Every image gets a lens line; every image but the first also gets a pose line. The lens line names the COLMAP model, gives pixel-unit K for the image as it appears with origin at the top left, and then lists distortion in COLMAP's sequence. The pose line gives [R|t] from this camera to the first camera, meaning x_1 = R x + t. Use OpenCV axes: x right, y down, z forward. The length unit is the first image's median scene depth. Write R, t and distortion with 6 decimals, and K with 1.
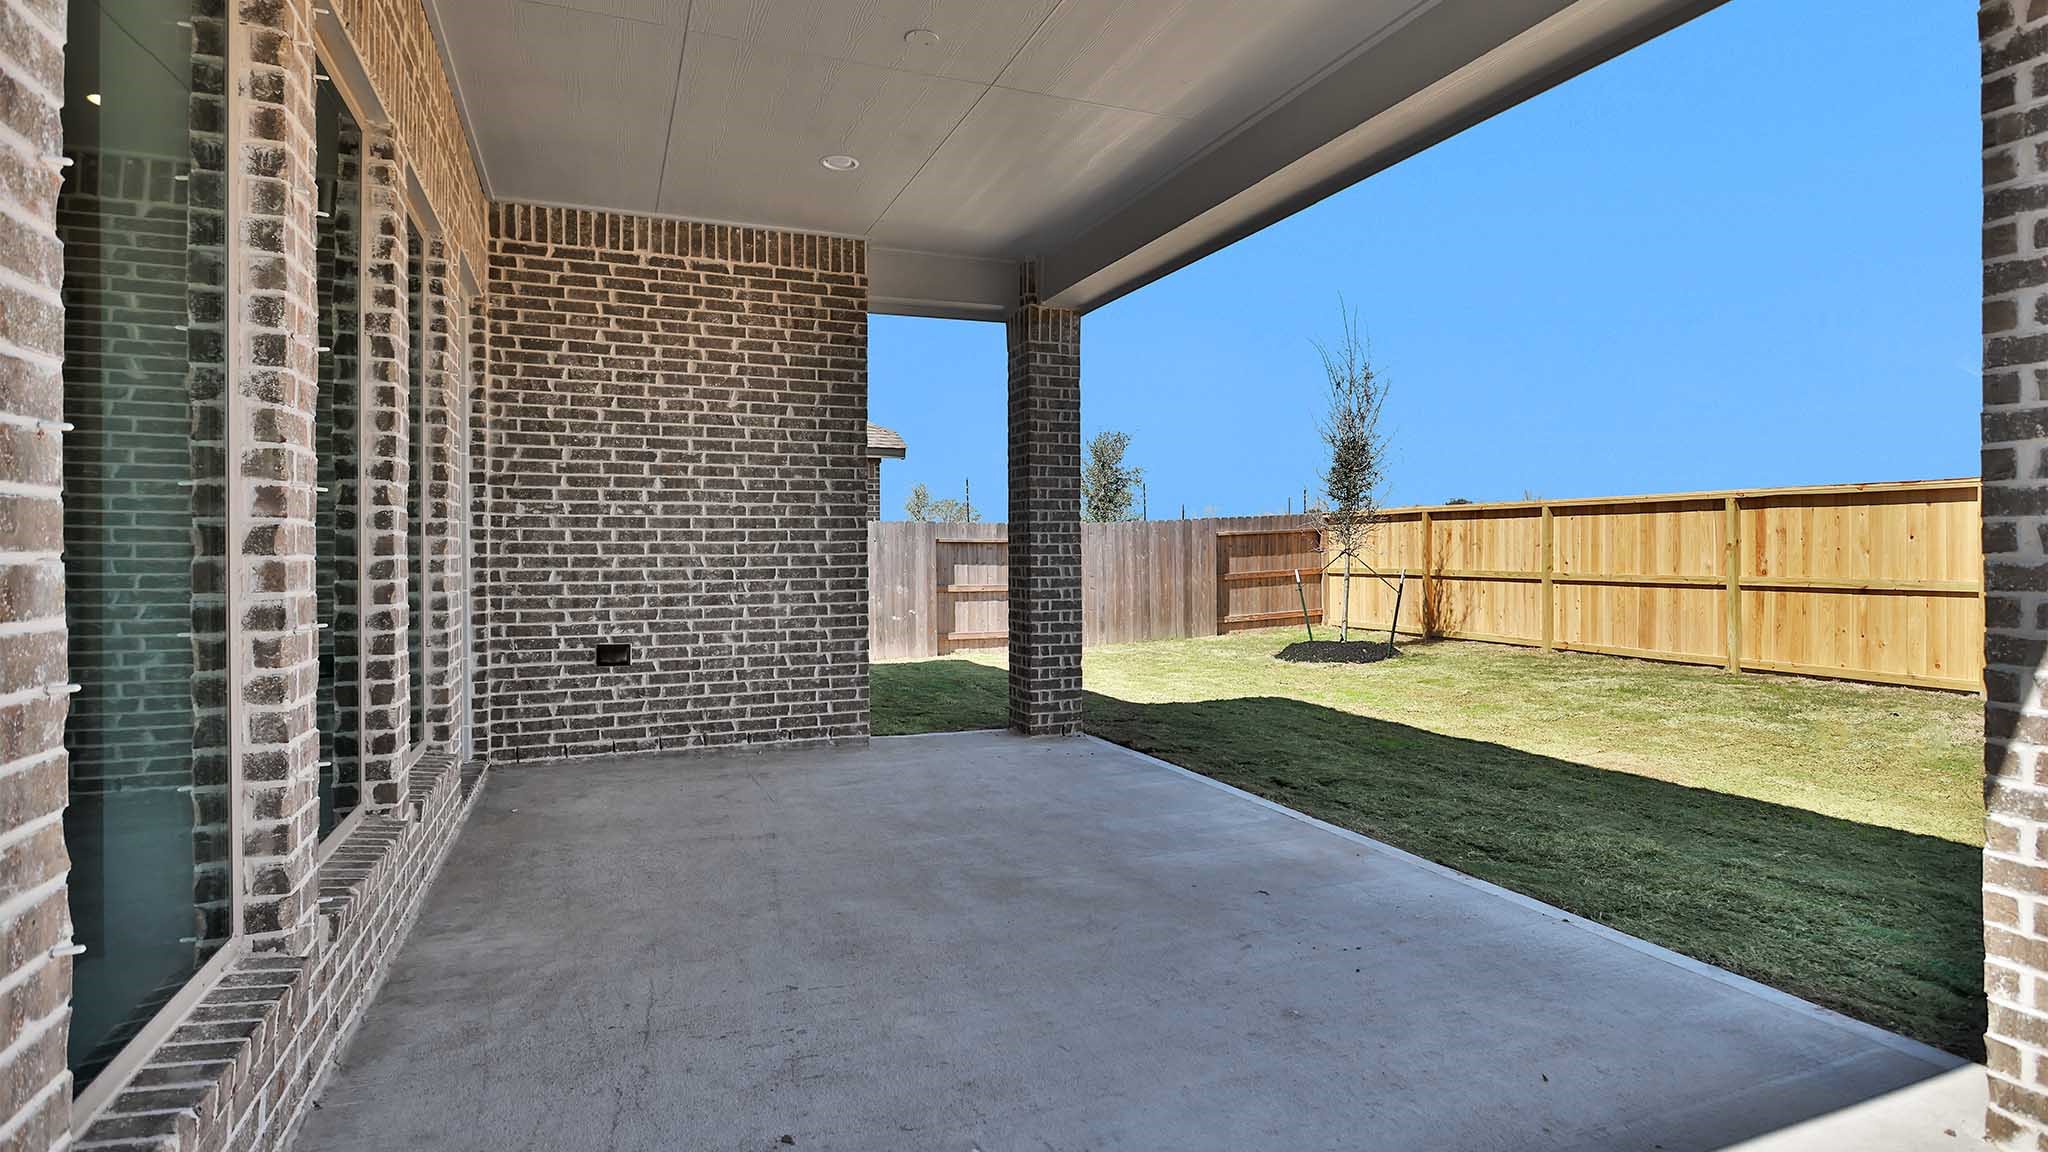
lens RADIAL K [[999.3, 0, 1015.4], [0, 999.3, 558.1], [0, 0, 1]] dist [-0.002003, -0.000062]
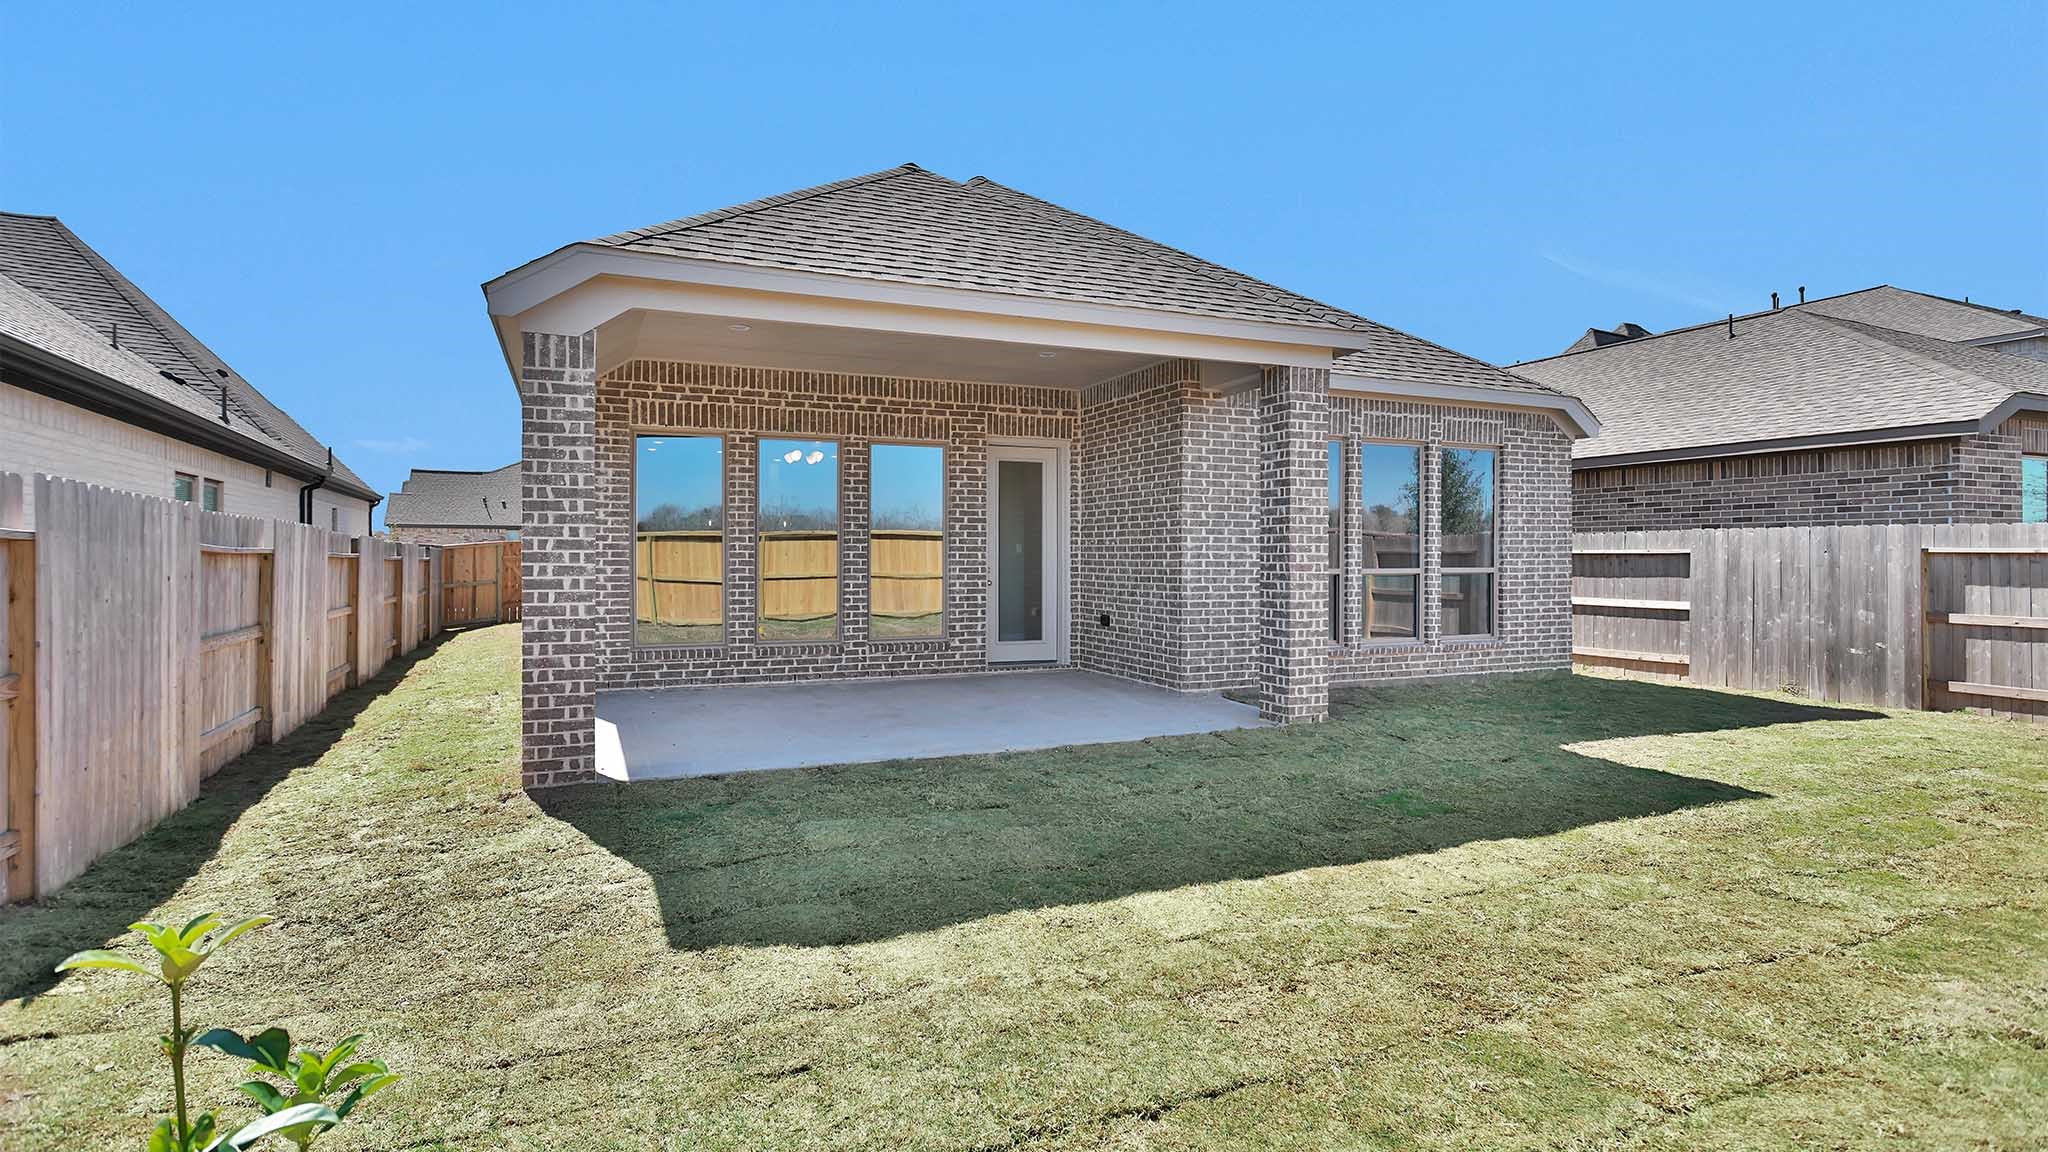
lens RADIAL K [[999.3, 0, 1023.4], [0, 999.3, 564.8], [0, 0, 1]] dist [-0.002003, -0.000062]
pose [[0.042410, 0.014416, -0.998996, 1.223999], [-0.007394, 0.999873, 0.014115, -0.026543], [0.999073, 0.006788, 0.042511, 0.648395]]
